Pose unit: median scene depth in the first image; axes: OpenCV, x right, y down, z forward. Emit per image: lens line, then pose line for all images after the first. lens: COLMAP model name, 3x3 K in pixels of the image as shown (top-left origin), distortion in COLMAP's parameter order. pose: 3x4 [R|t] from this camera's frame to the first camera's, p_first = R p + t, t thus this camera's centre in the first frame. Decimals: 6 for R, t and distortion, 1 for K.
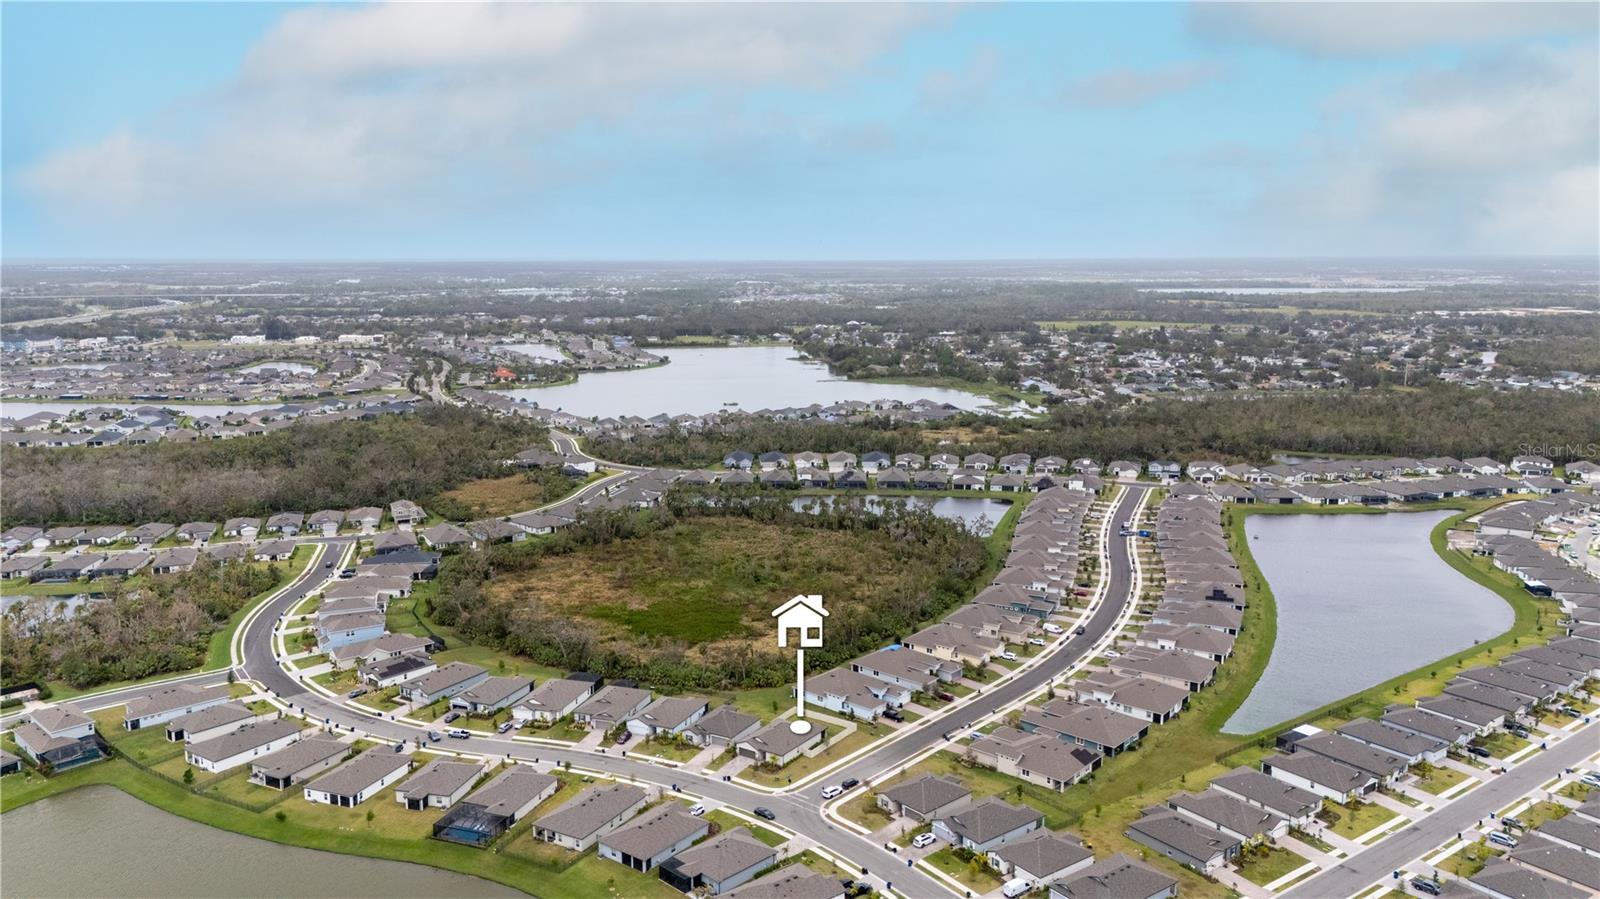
lens RADIAL K [[1159.4, 0, 800.0], [0, 1159.4, 449.5], [0, 0, 1]] dist [0.087324, -0.000694]
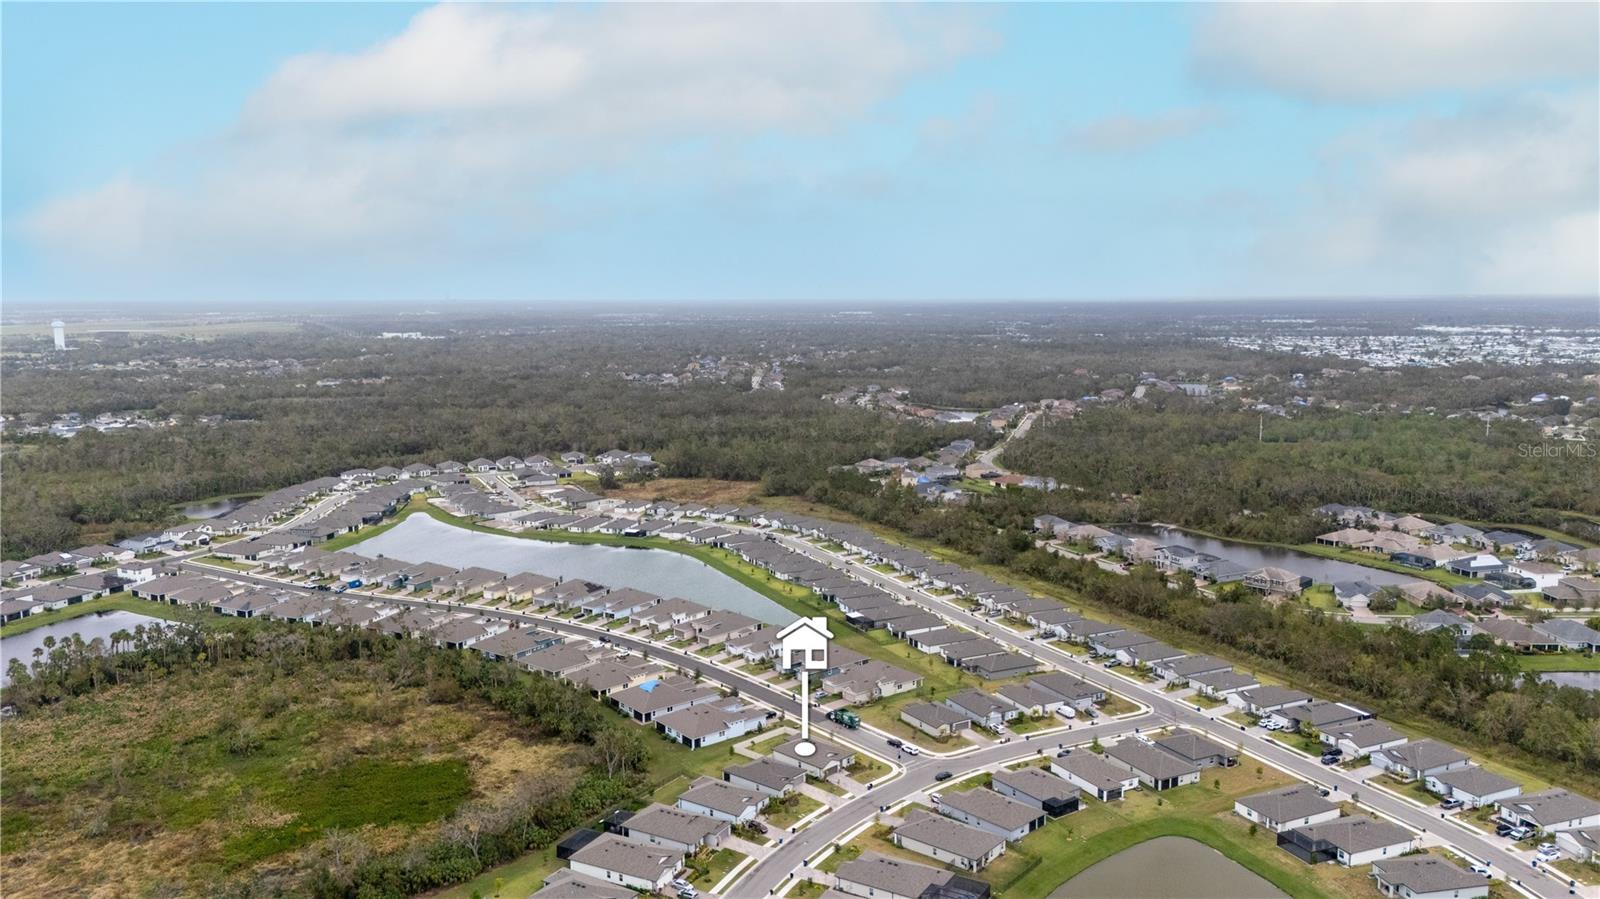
lens RADIAL K [[1159.4, 0, 800.0], [0, 1159.4, 449.5], [0, 0, 1]] dist [0.087324, -0.000694]
pose [[0.184117, -0.125978, 0.974798, -0.996052], [0.168145, 0.981170, 0.095043, -0.119481], [-0.968415, 0.146409, 0.201832, 0.753217]]
